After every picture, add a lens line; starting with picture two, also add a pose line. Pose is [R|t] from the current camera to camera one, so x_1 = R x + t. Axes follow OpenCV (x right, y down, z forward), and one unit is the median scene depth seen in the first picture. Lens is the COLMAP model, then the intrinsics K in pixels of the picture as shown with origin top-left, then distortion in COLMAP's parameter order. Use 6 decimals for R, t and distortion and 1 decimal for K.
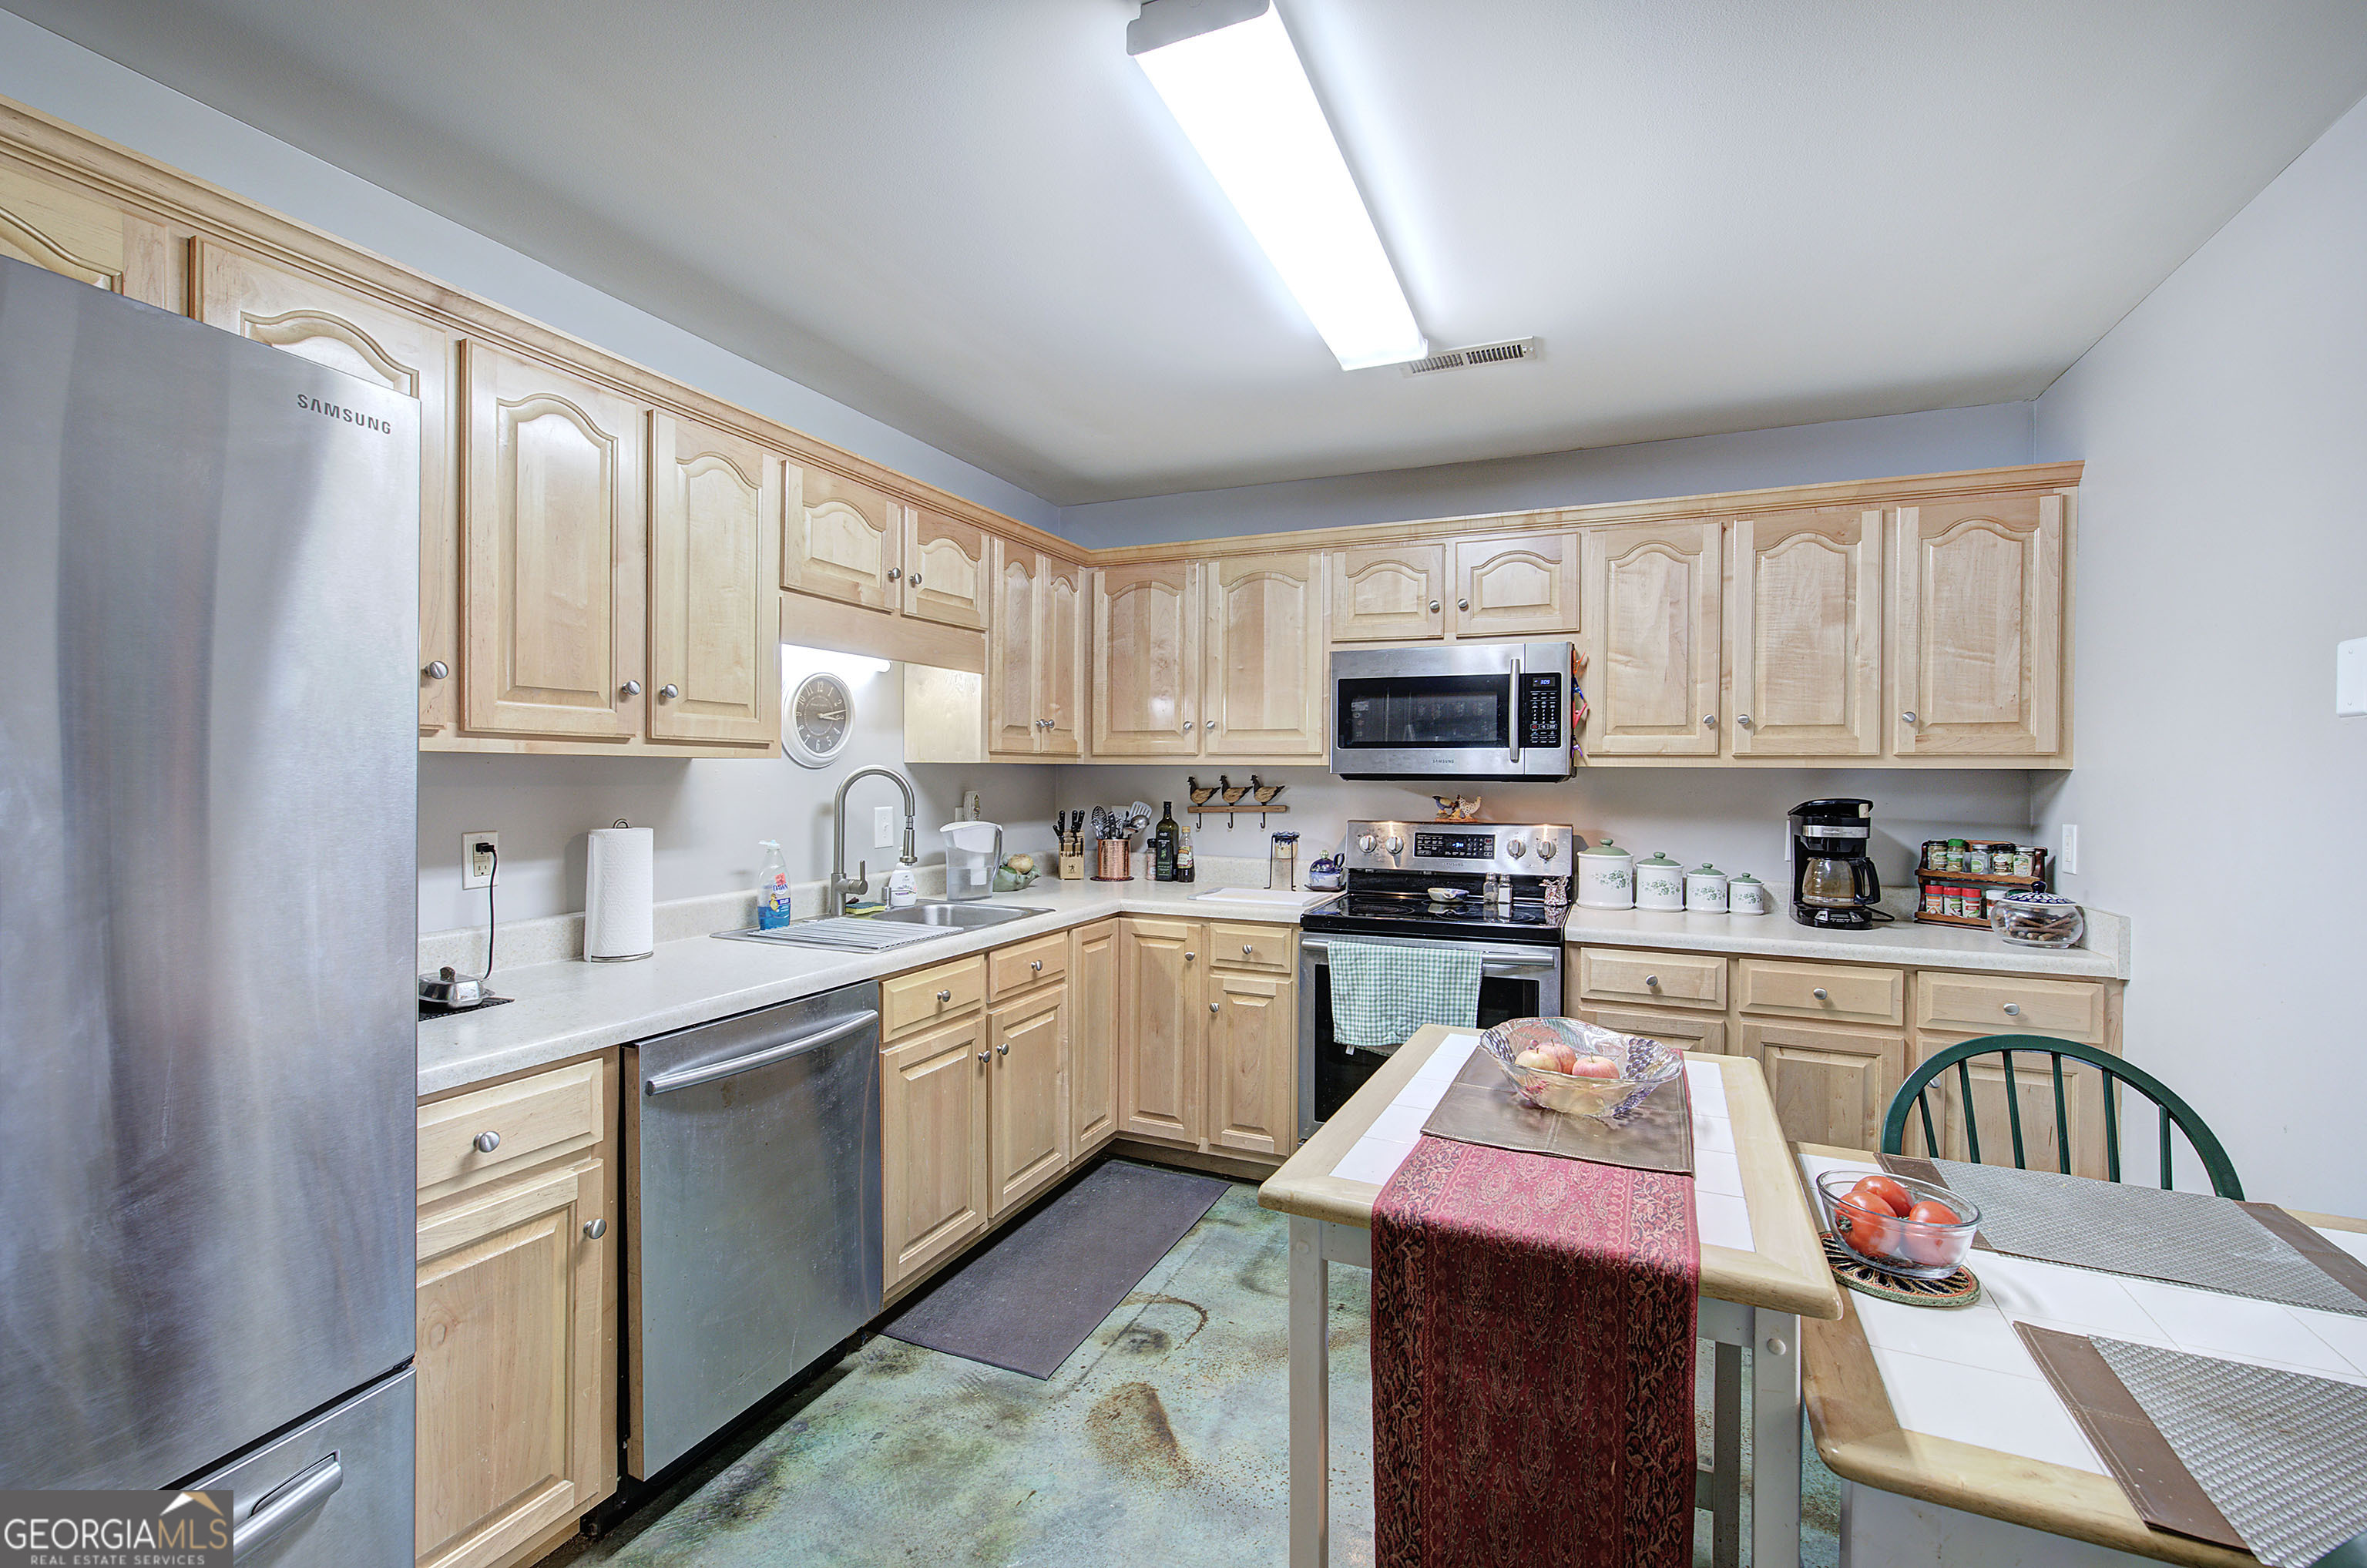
lens RADIAL K [[1014.3, 0, 1191.5], [0, 1014.3, 780.6], [0, 0, 1]] dist [-0.002122, 0.000847]
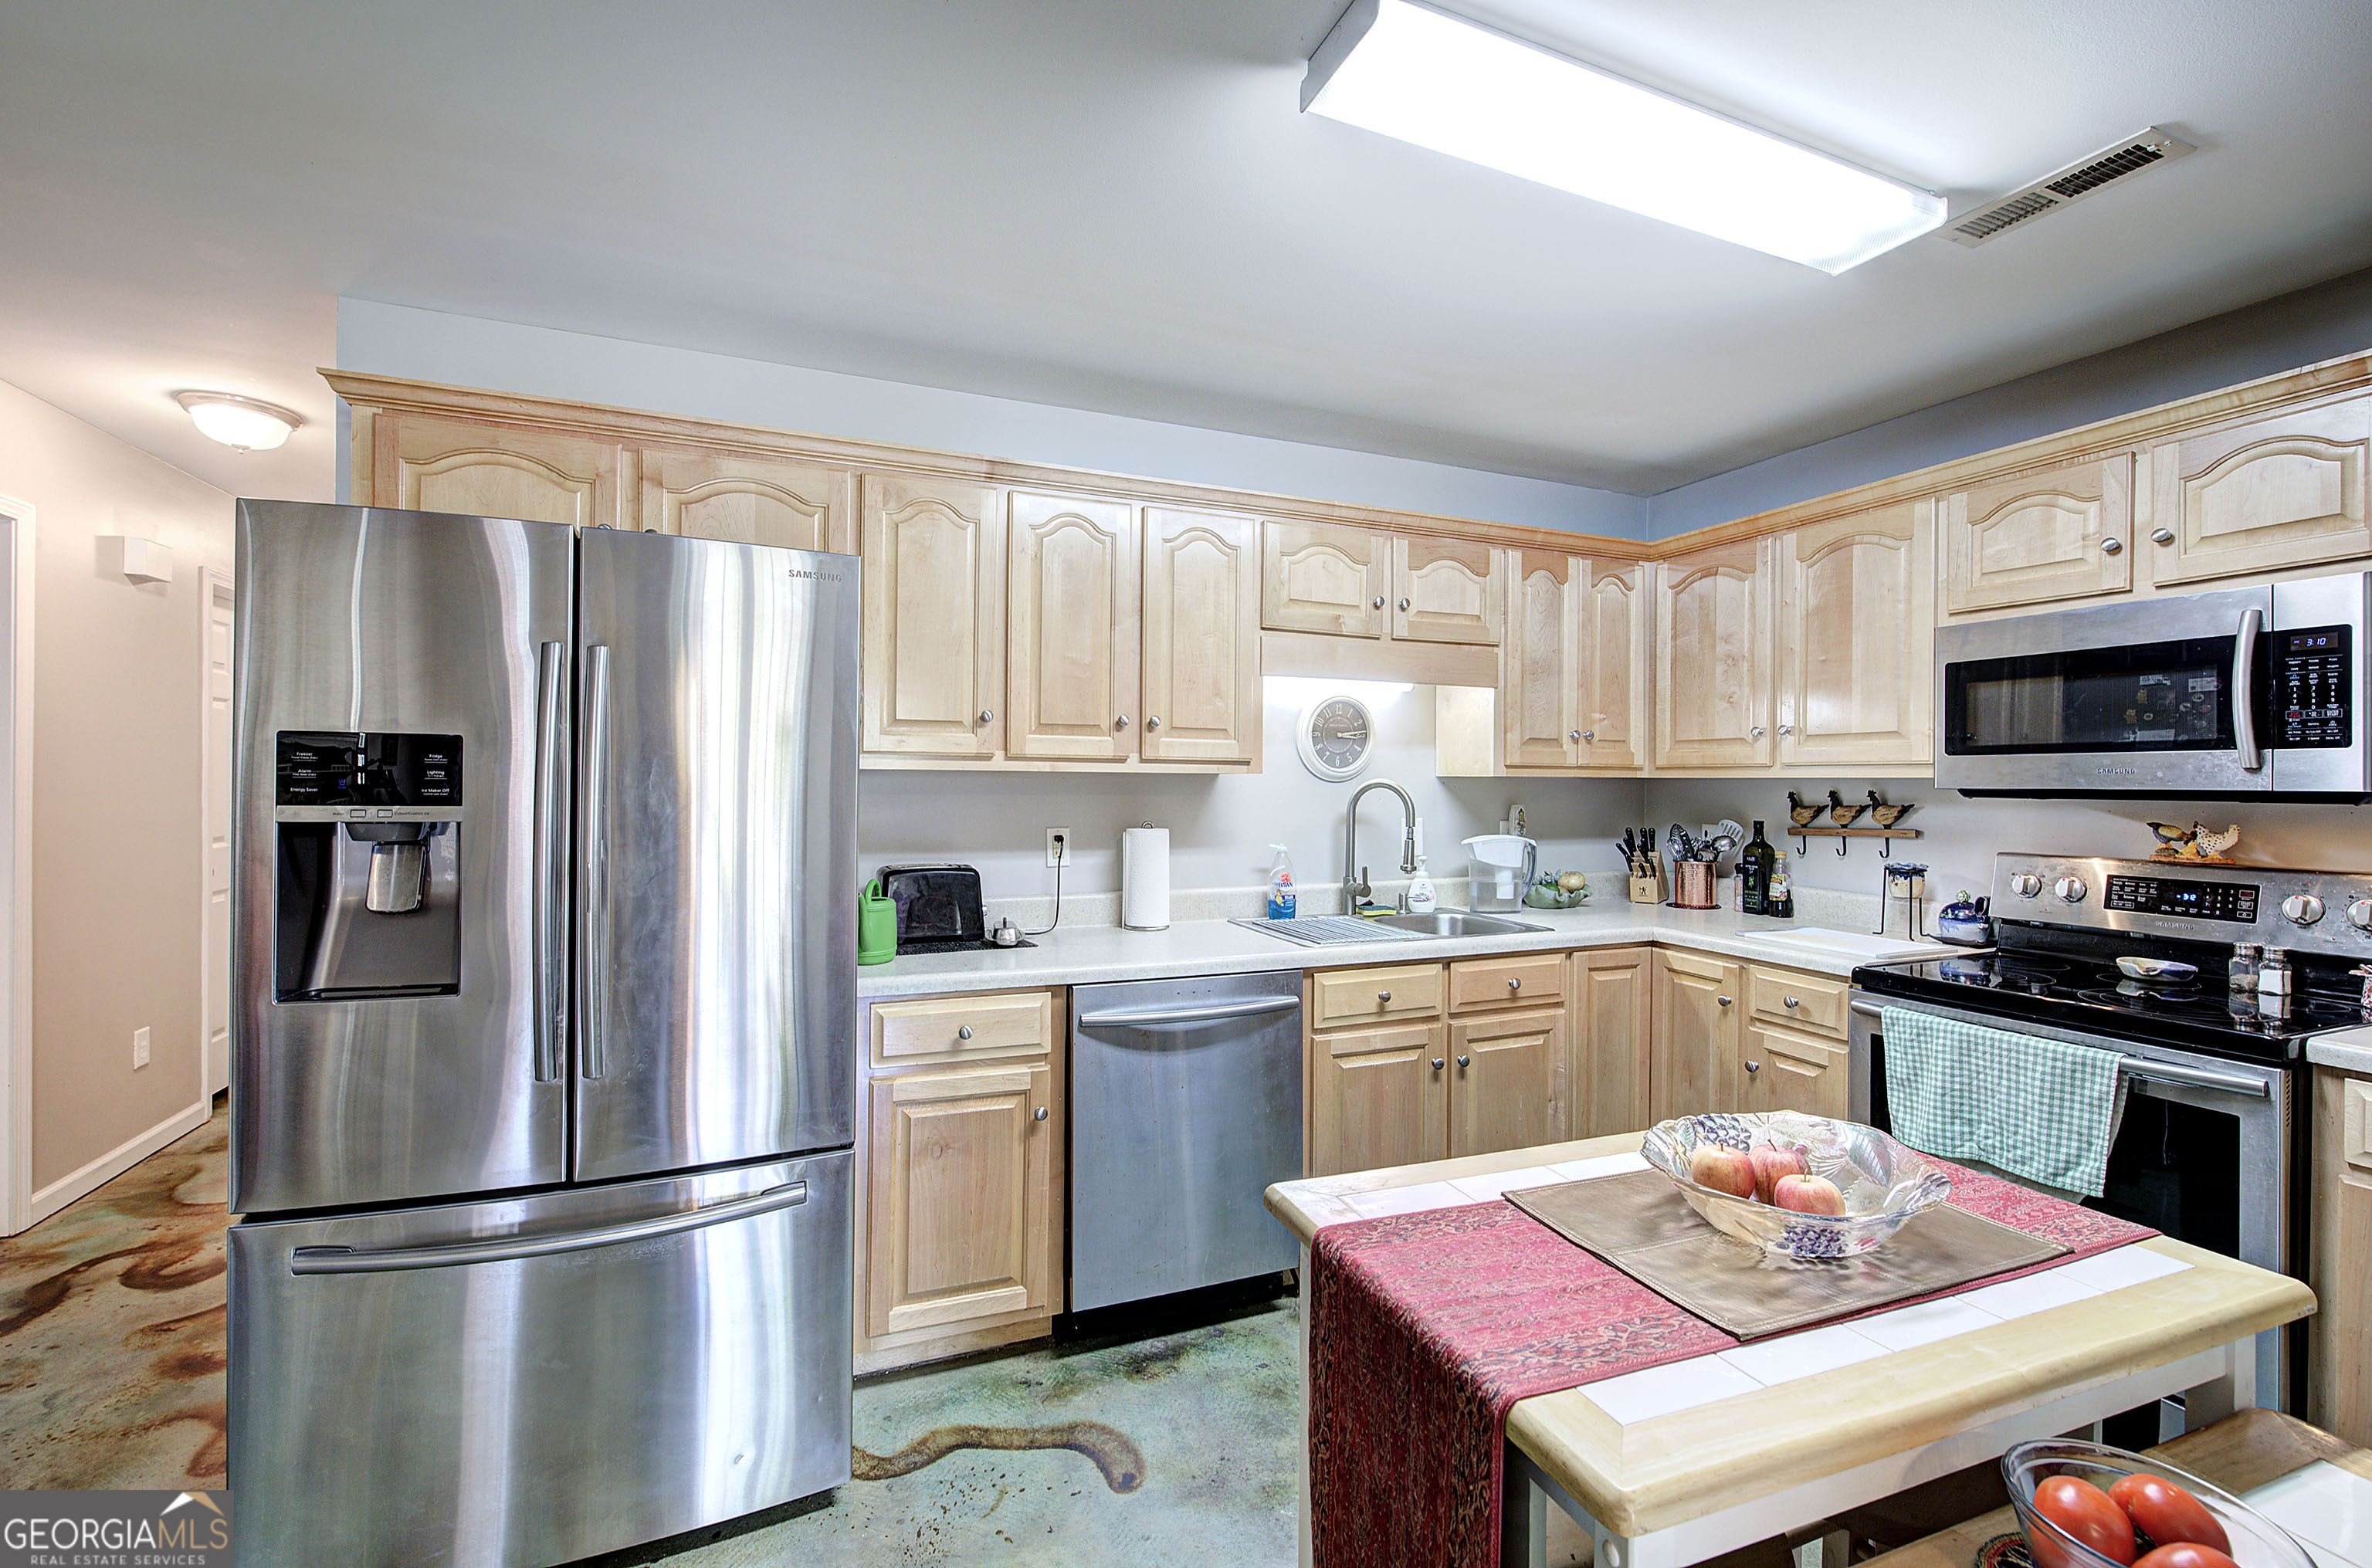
lens RADIAL K [[1006.5, 0, 1186.0], [0, 1006.5, 784.0], [0, 0, 1]] dist [-0.013700, 0.012841]
pose [[0.719073, 0.000497, -0.694934, 0.257129], [-0.008036, 0.999939, -0.007599, -0.000131], [0.694888, 0.011049, 0.719033, 0.072994]]
